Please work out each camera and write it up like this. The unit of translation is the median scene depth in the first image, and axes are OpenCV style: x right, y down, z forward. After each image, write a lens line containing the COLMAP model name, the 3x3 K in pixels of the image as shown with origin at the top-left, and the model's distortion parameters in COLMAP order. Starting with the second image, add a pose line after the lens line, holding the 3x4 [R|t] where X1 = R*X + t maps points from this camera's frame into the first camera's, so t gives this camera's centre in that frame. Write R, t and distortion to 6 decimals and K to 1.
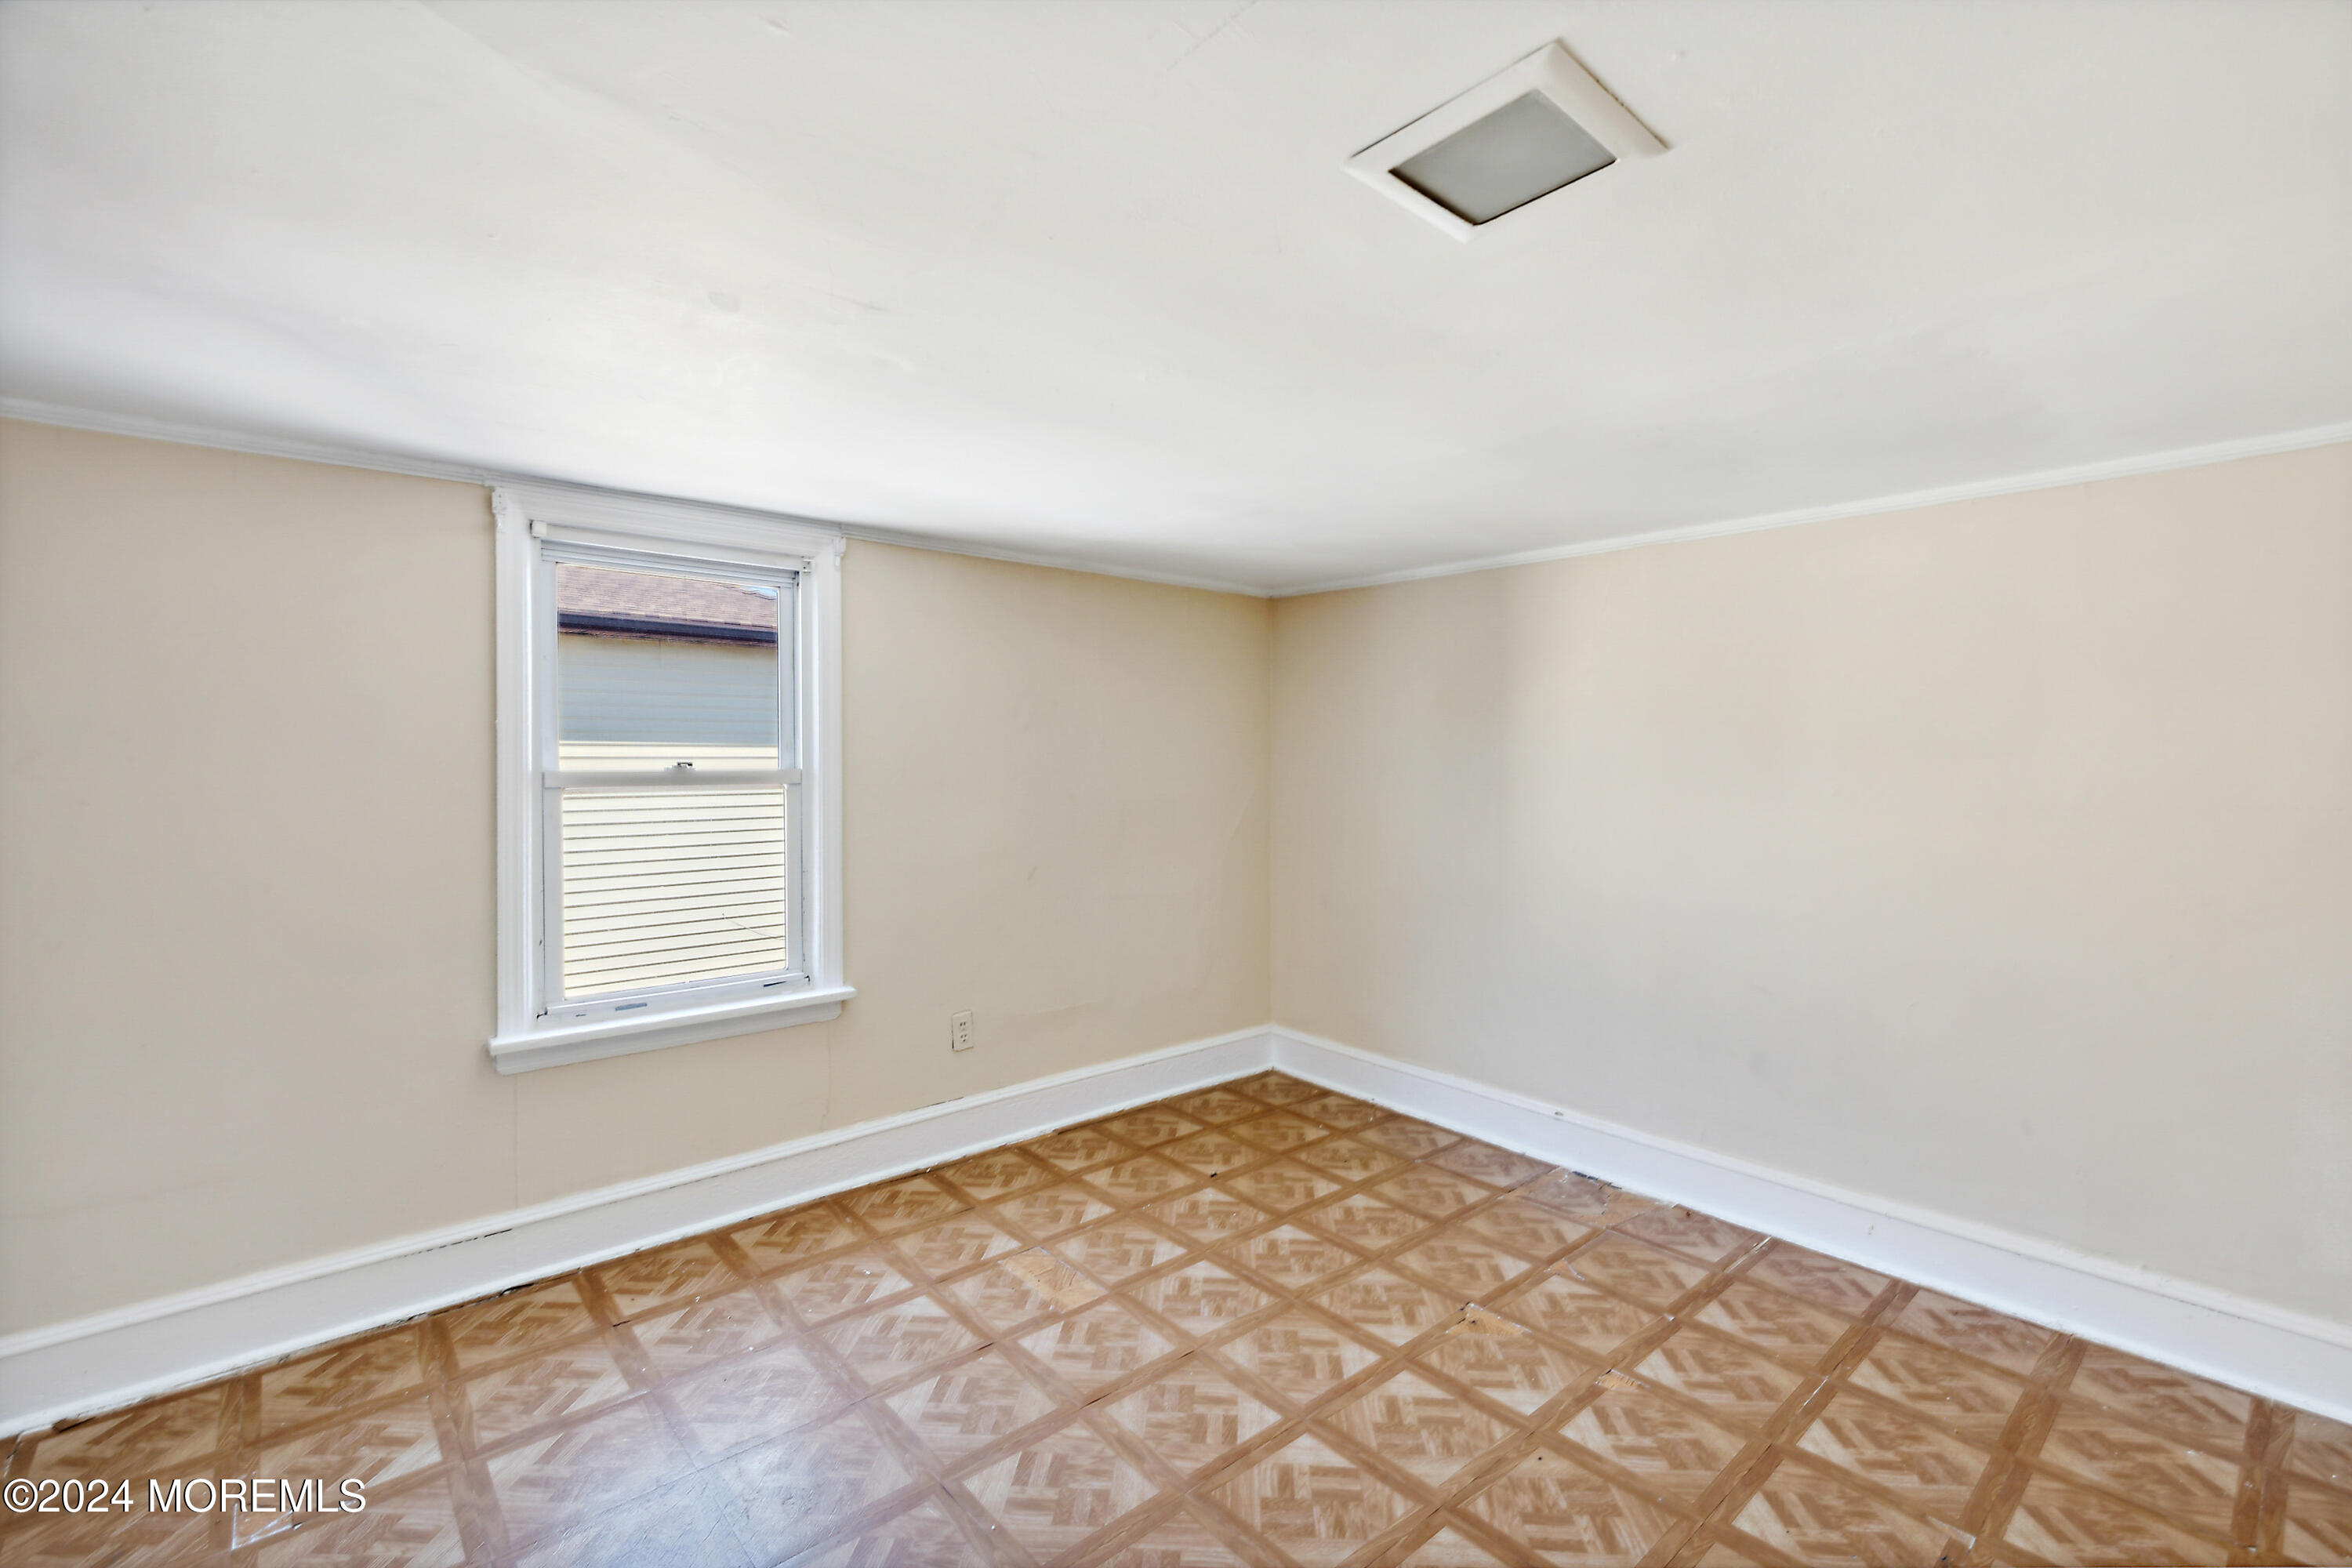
lens RADIAL K [[1032.0, 0, 1175.5], [0, 1032.0, 776.0], [0, 0, 1]] dist [0.001345, -0.001484]
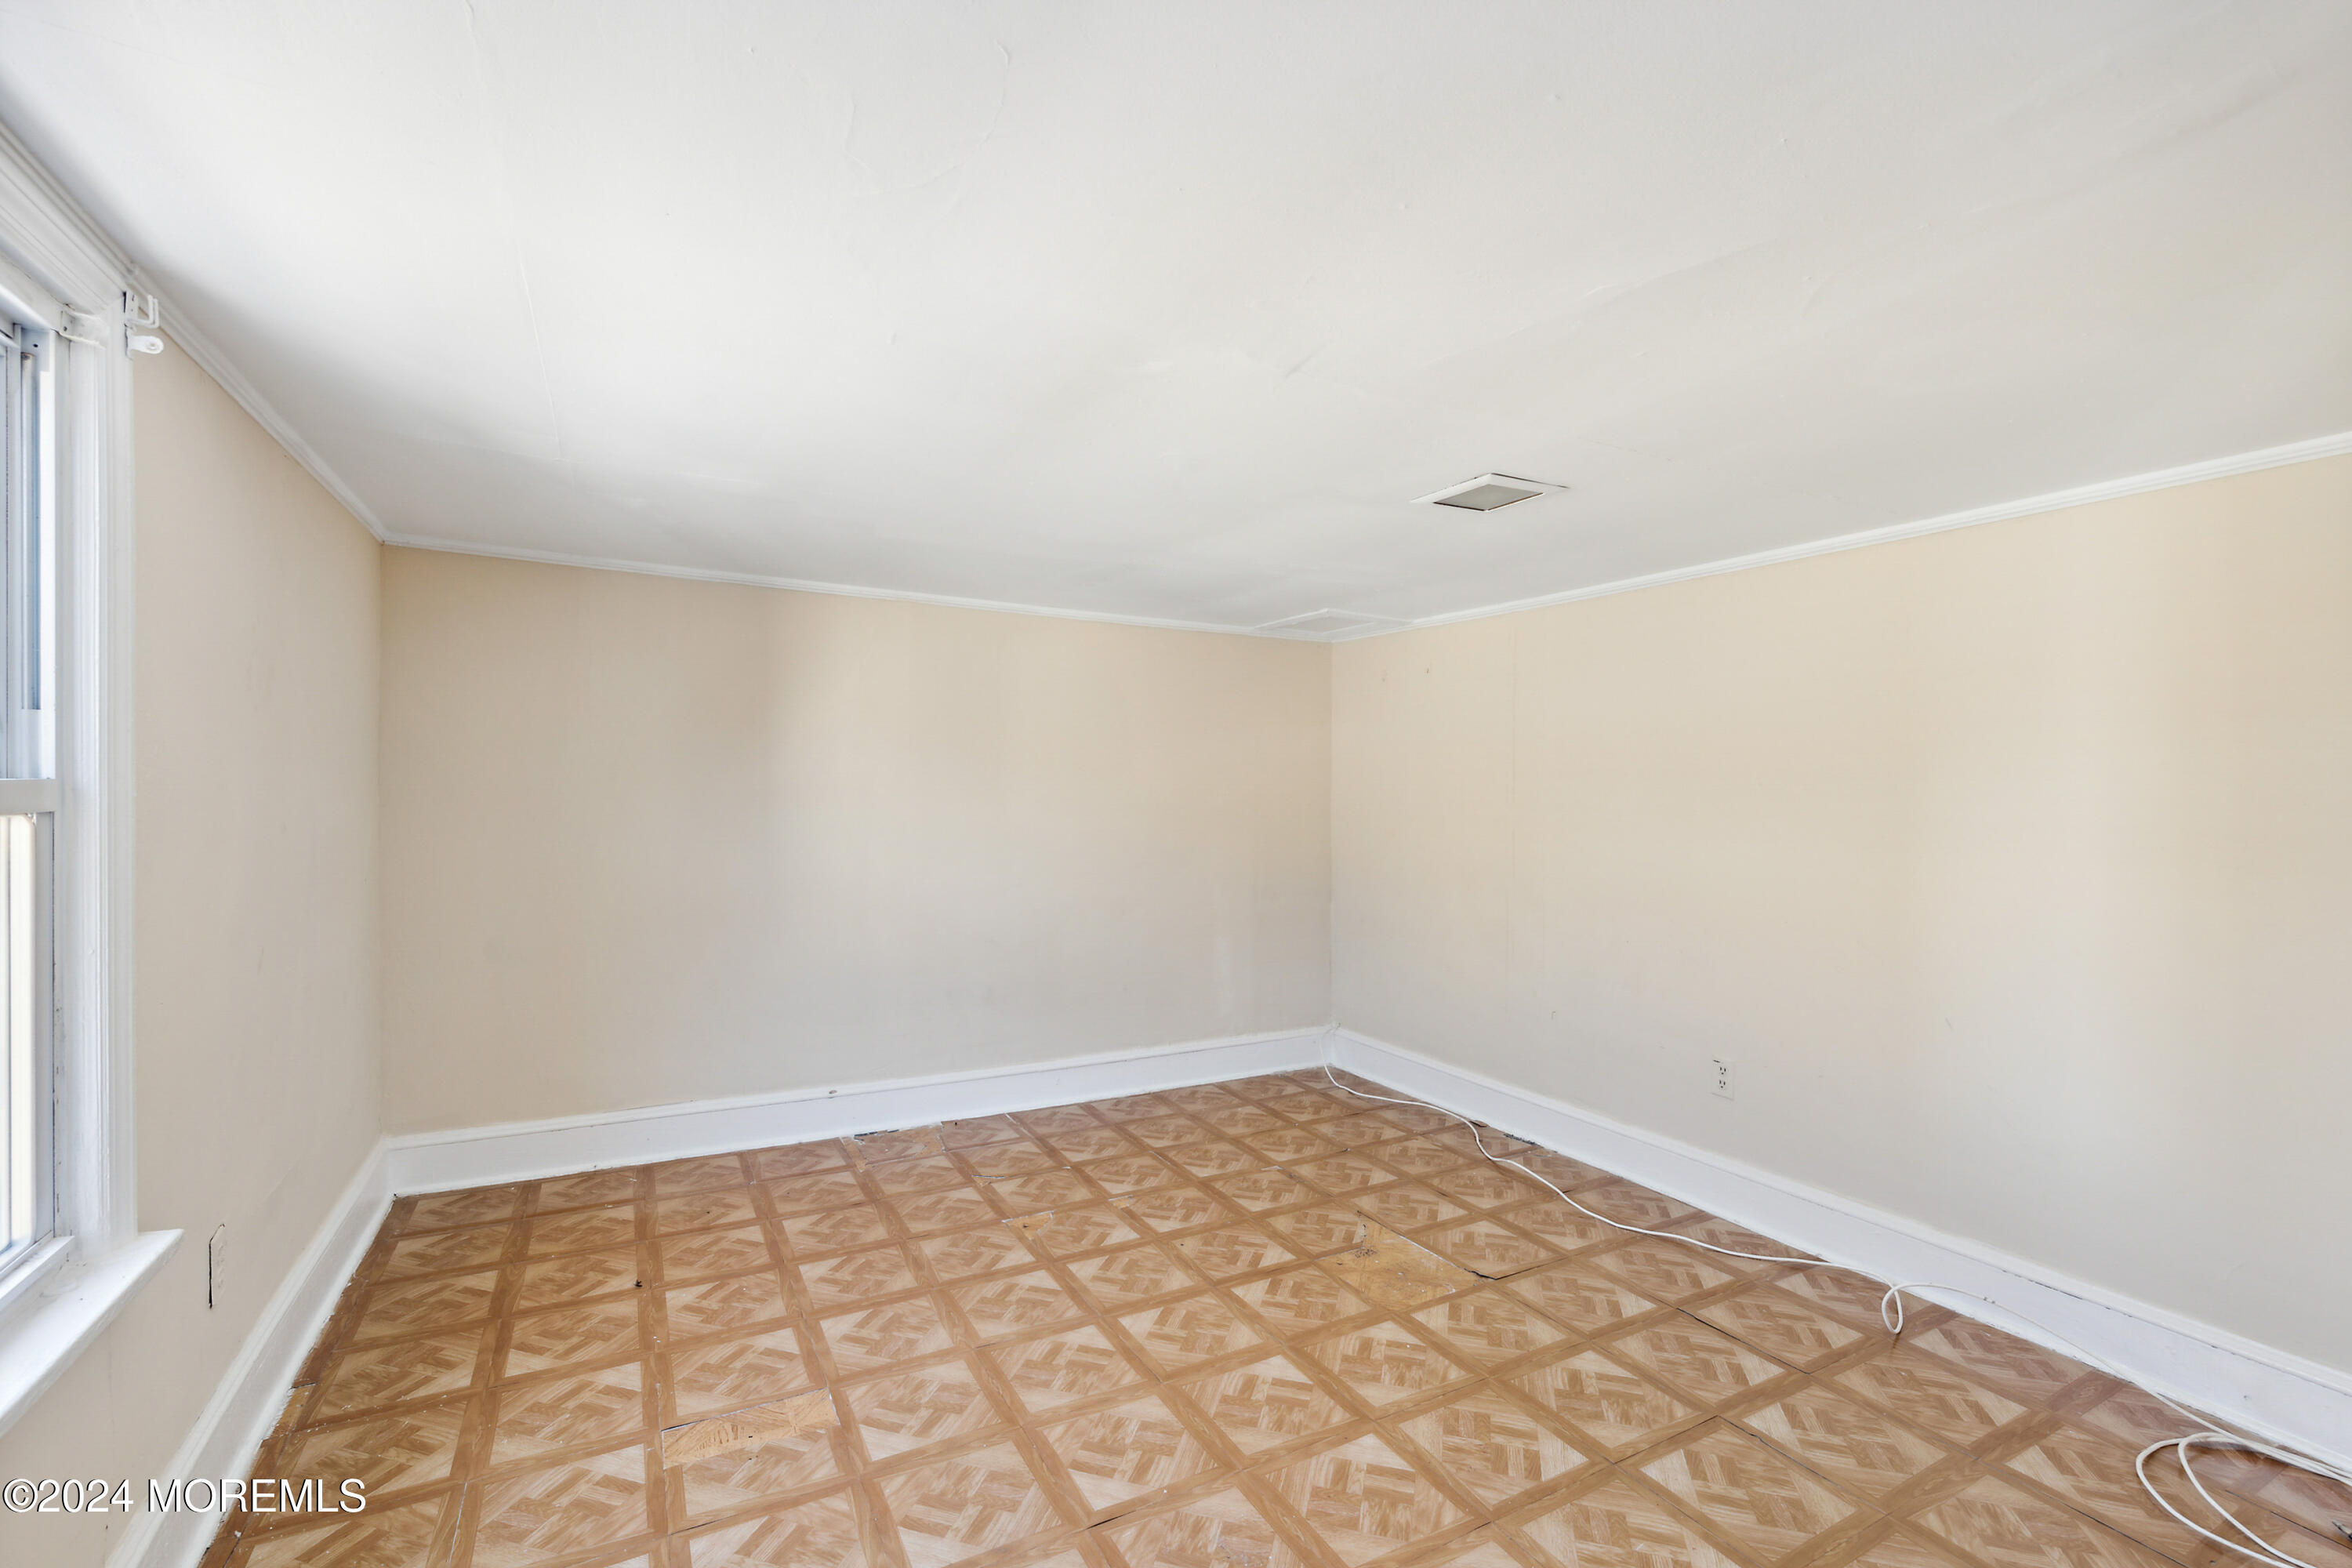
lens RADIAL K [[1032.0, 0, 1179.9], [0, 1032.0, 784.6], [0, 0, 1]] dist [0.001345, -0.001484]
pose [[0.208406, -0.000312, 0.978042, -0.772921], [0.009059, 0.999958, -0.001611, 0.001743], [-0.978000, 0.009196, 0.208400, 0.484389]]
